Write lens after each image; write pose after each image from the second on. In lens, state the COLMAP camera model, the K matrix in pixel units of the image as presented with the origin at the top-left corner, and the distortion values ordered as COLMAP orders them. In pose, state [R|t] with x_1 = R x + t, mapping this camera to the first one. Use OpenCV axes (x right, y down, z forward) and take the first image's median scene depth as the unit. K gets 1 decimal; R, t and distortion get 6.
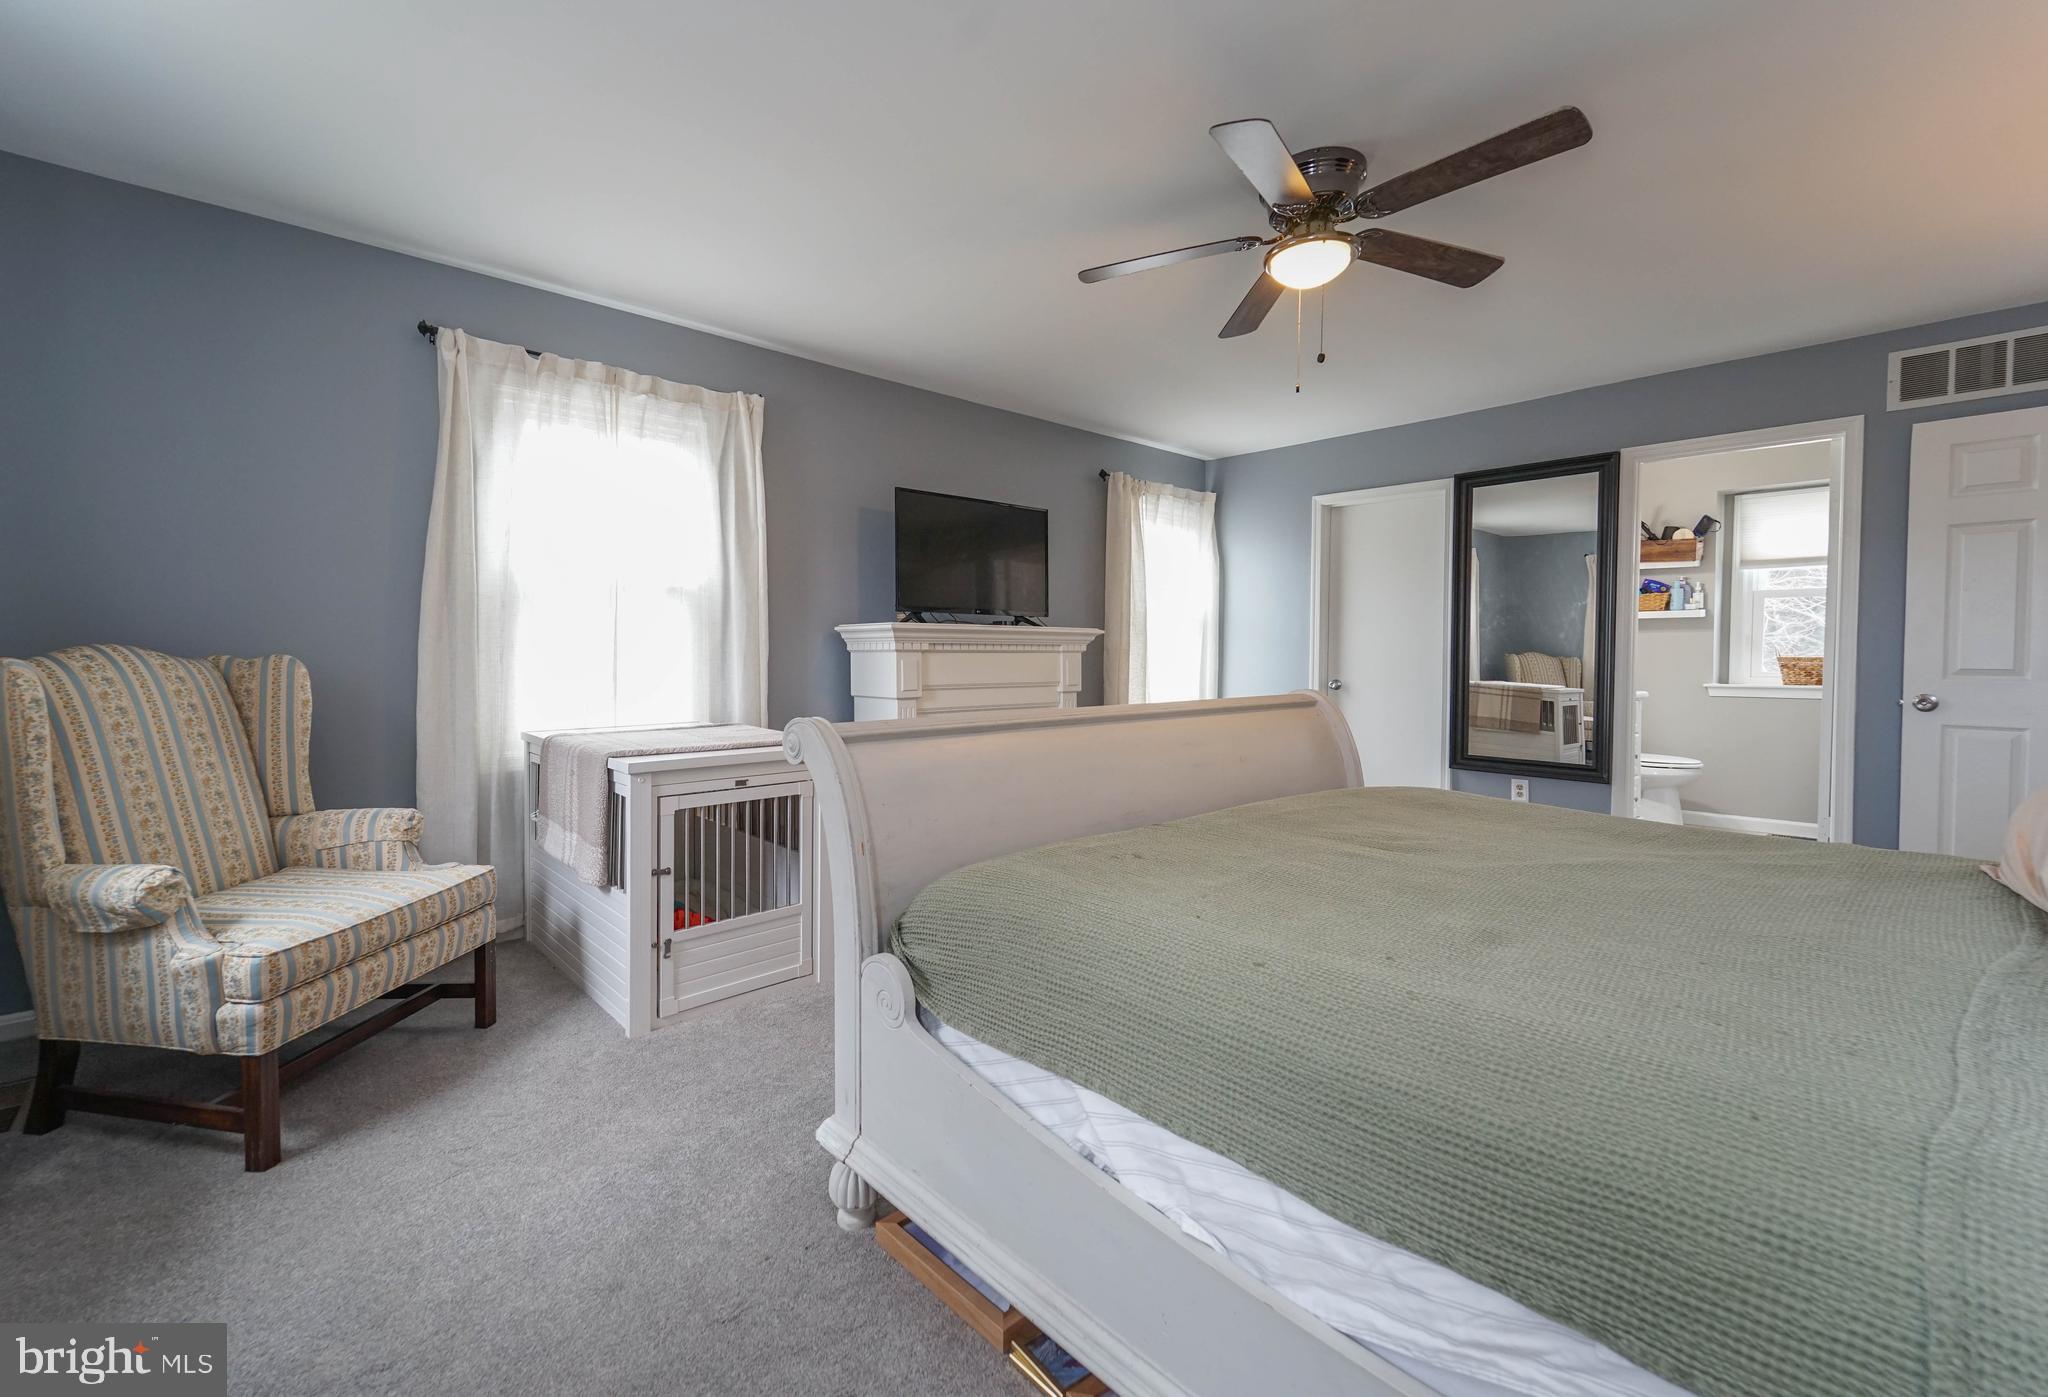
lens RADIAL K [[854.4, 0, 964.9], [0, 854.4, 669.0], [0, 0, 1]] dist [-0.003534, -0.000161]
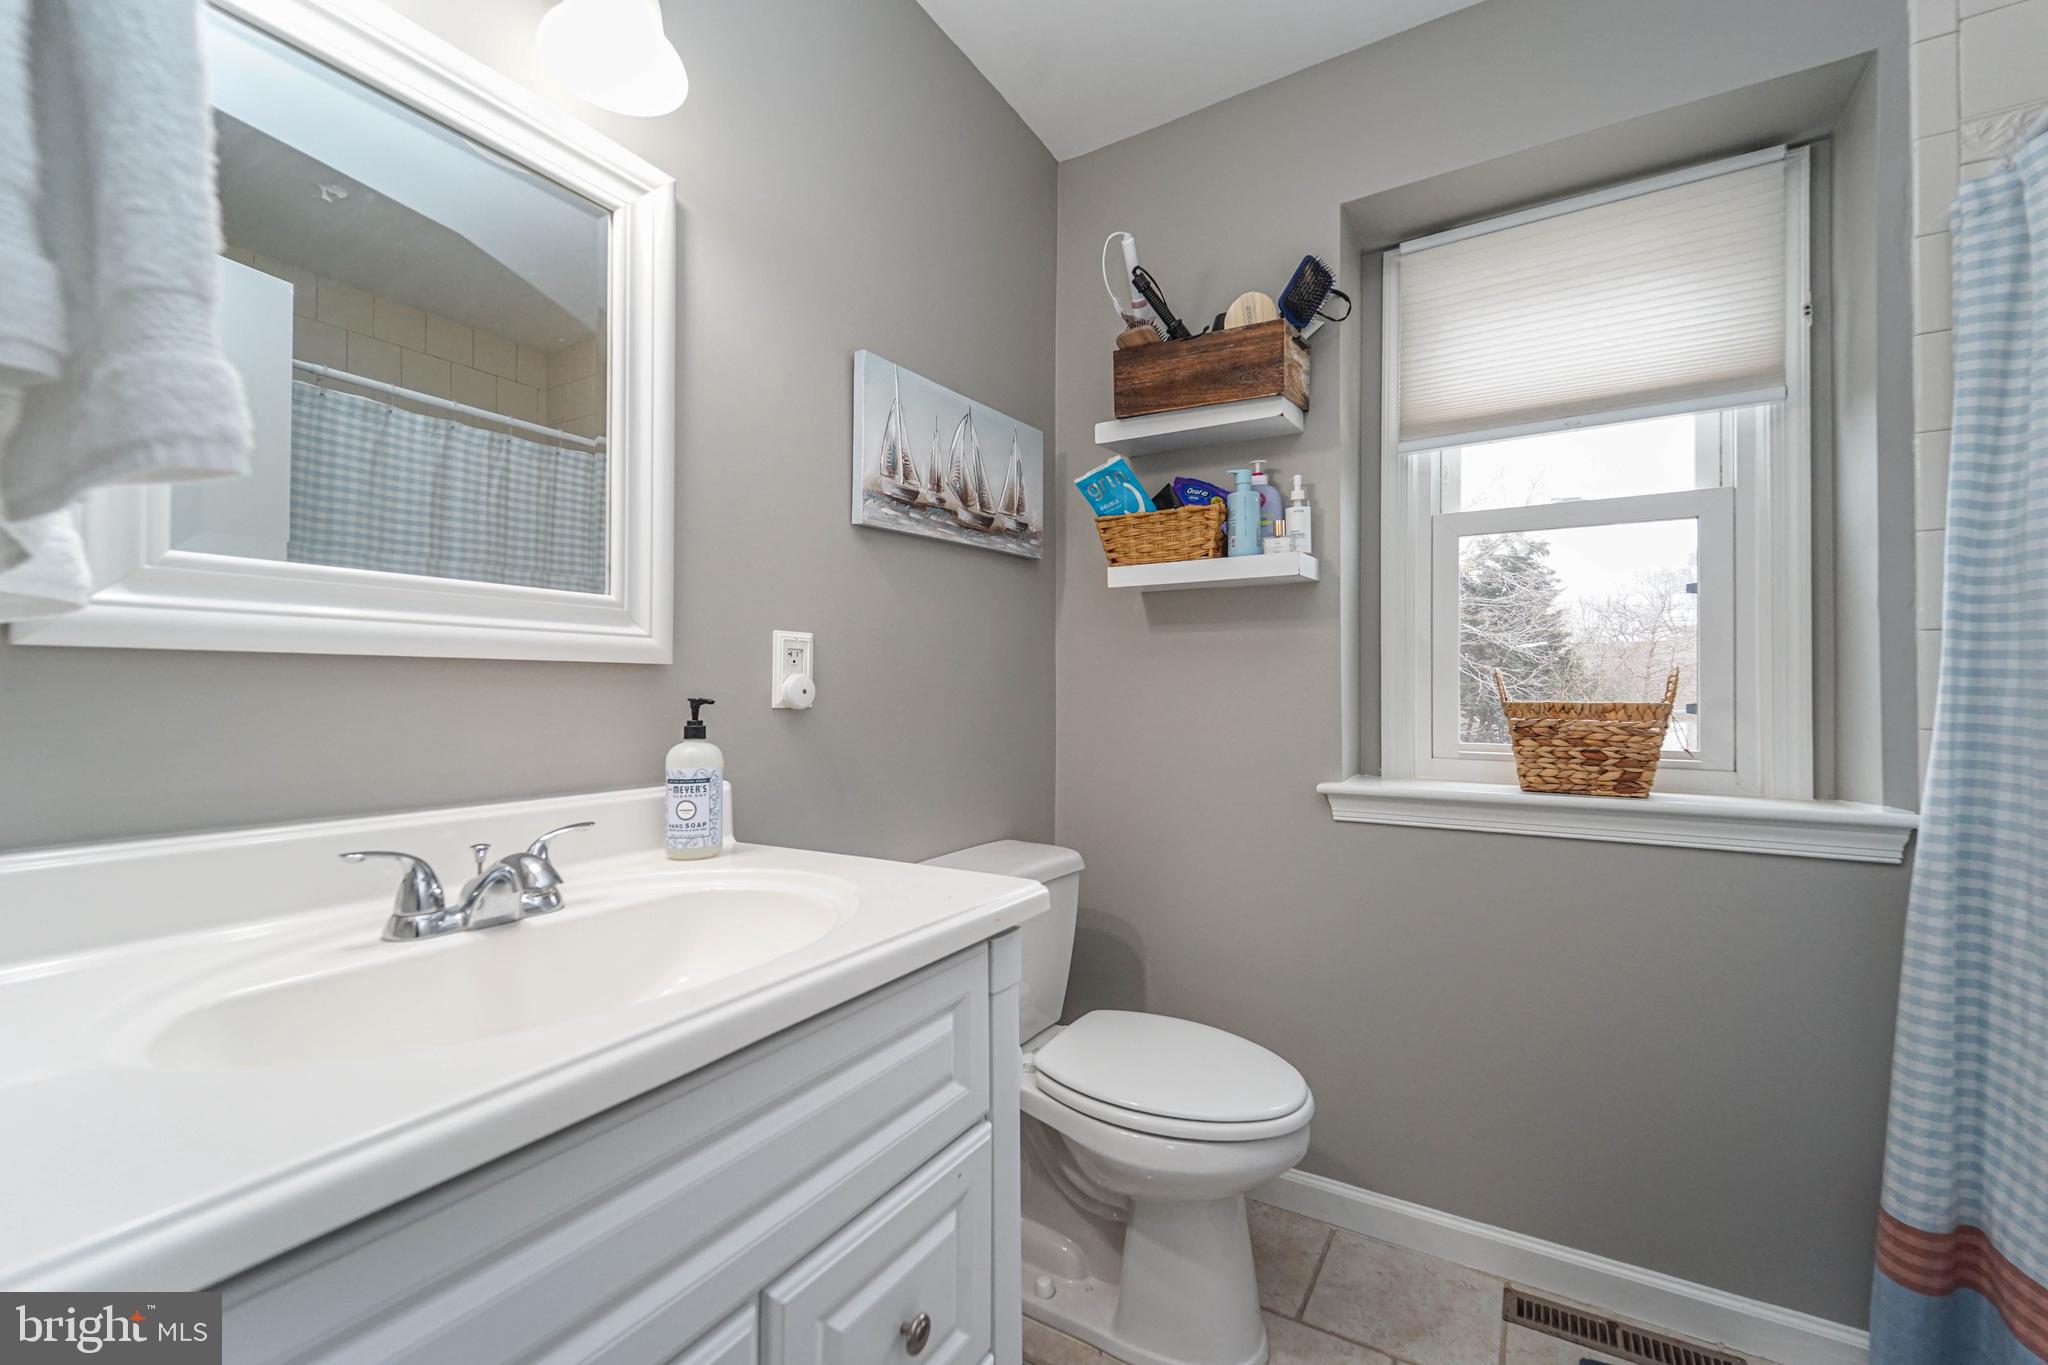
lens RADIAL K [[818.8, 0, 1027.7], [0, 818.8, 677.7], [0, 0, 1]] dist [0.005015, -0.001800]
pose [[0.952202, 0.008088, 0.305361, 0.759536], [0.001879, 0.999475, -0.032332, -0.014969], [-0.305463, 0.031360, 0.951688, 0.836256]]
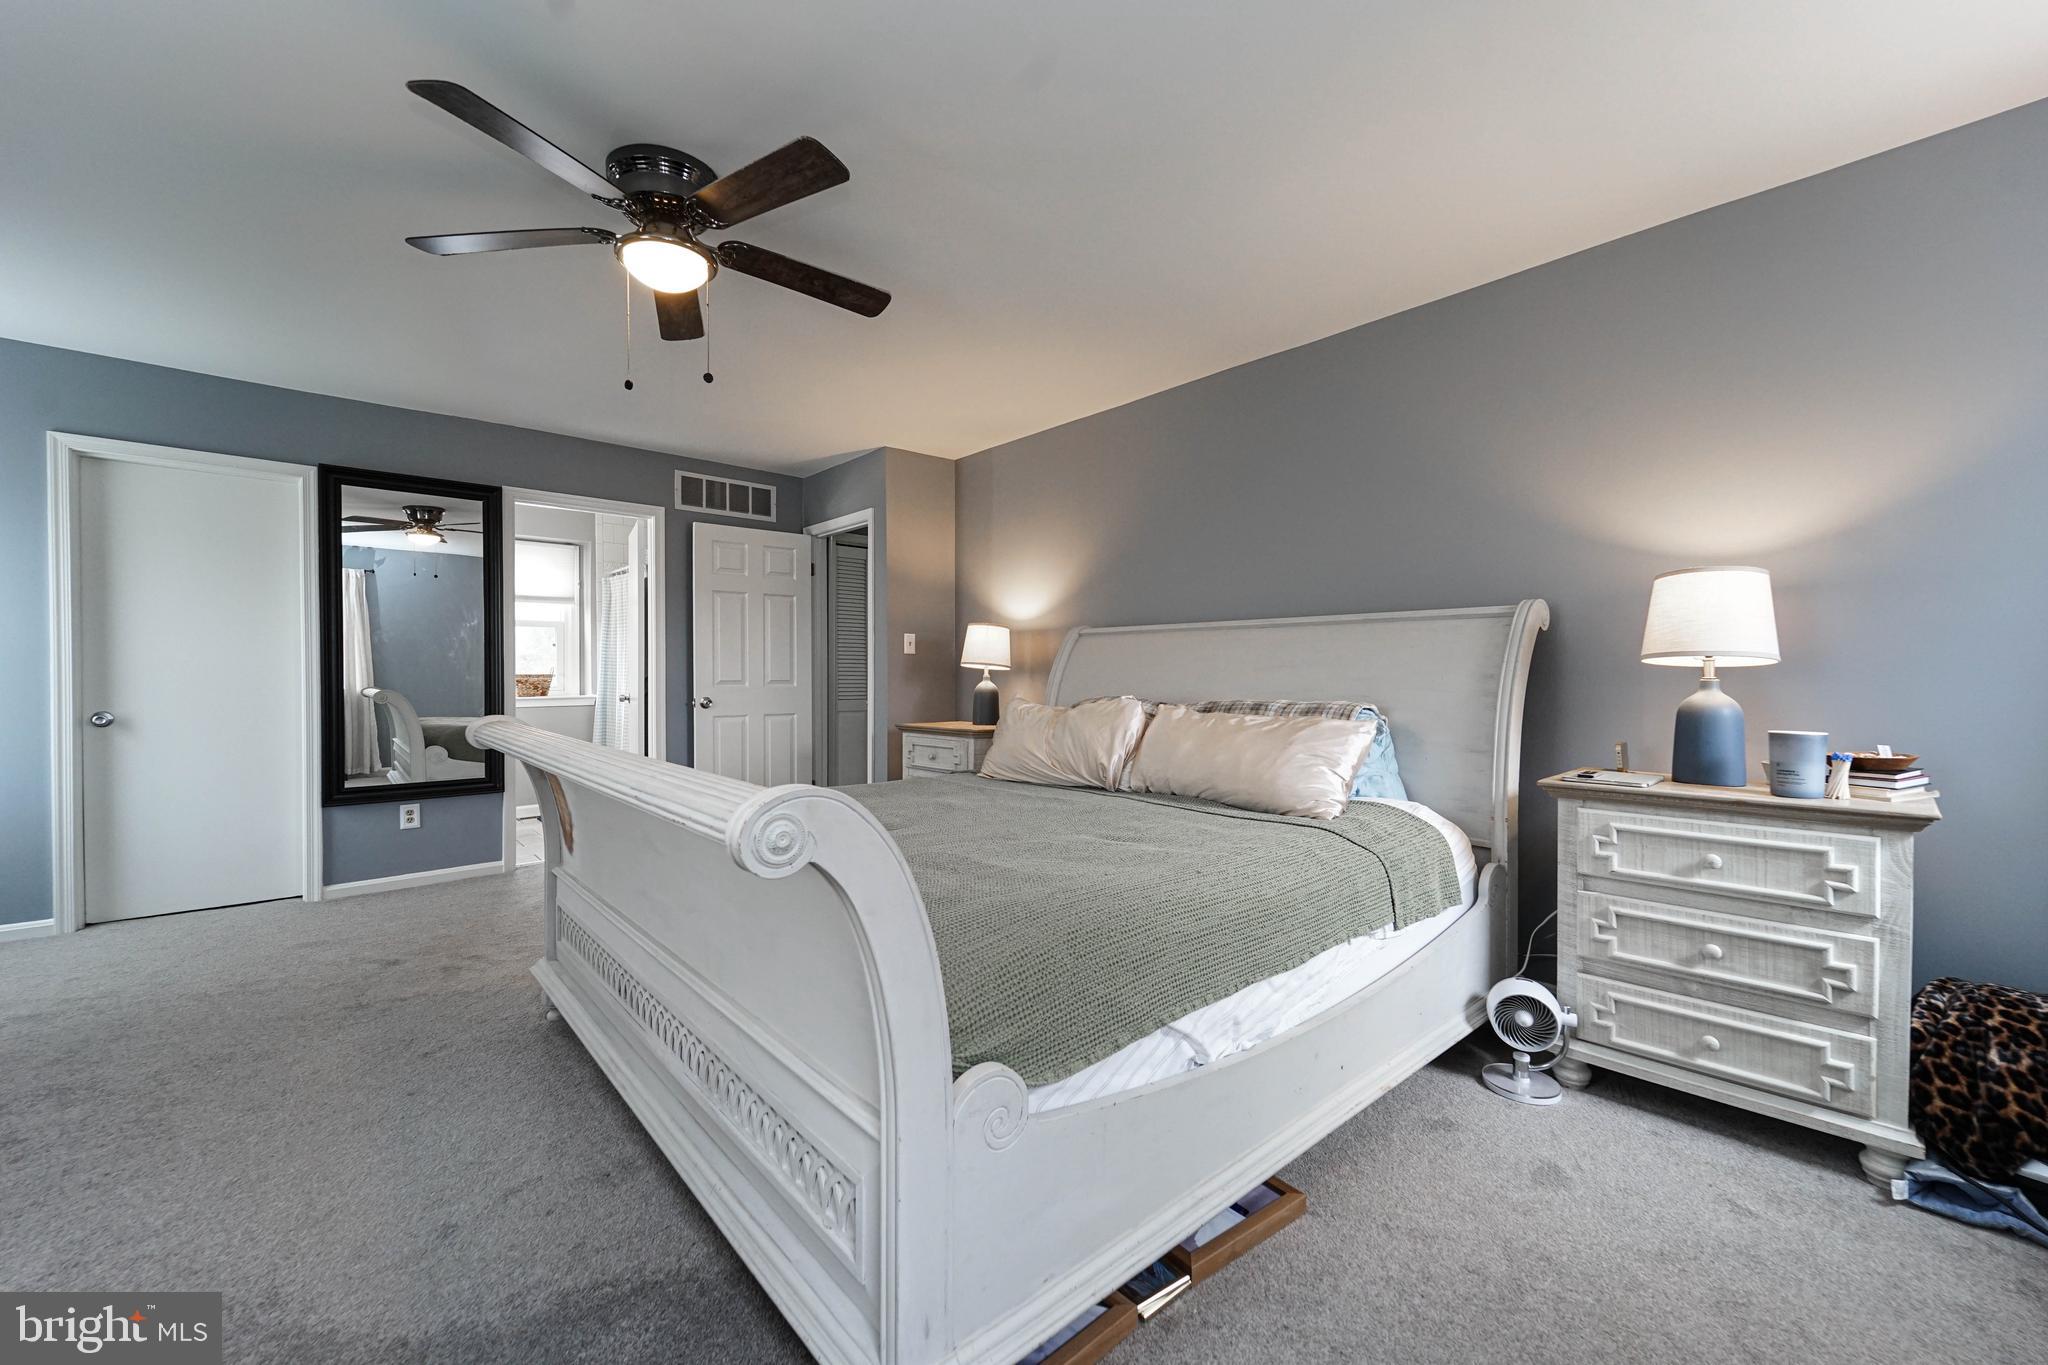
lens RADIAL K [[818.8, 0, 1025.5], [0, 818.8, 678.3], [0, 0, 1]] dist [0.005015, -0.001800]
pose [[-0.020802, -0.009747, 0.999736, -0.267695], [0.018904, 0.999770, 0.010140, -0.007188], [-0.999605, 0.019110, -0.020613, 0.314003]]
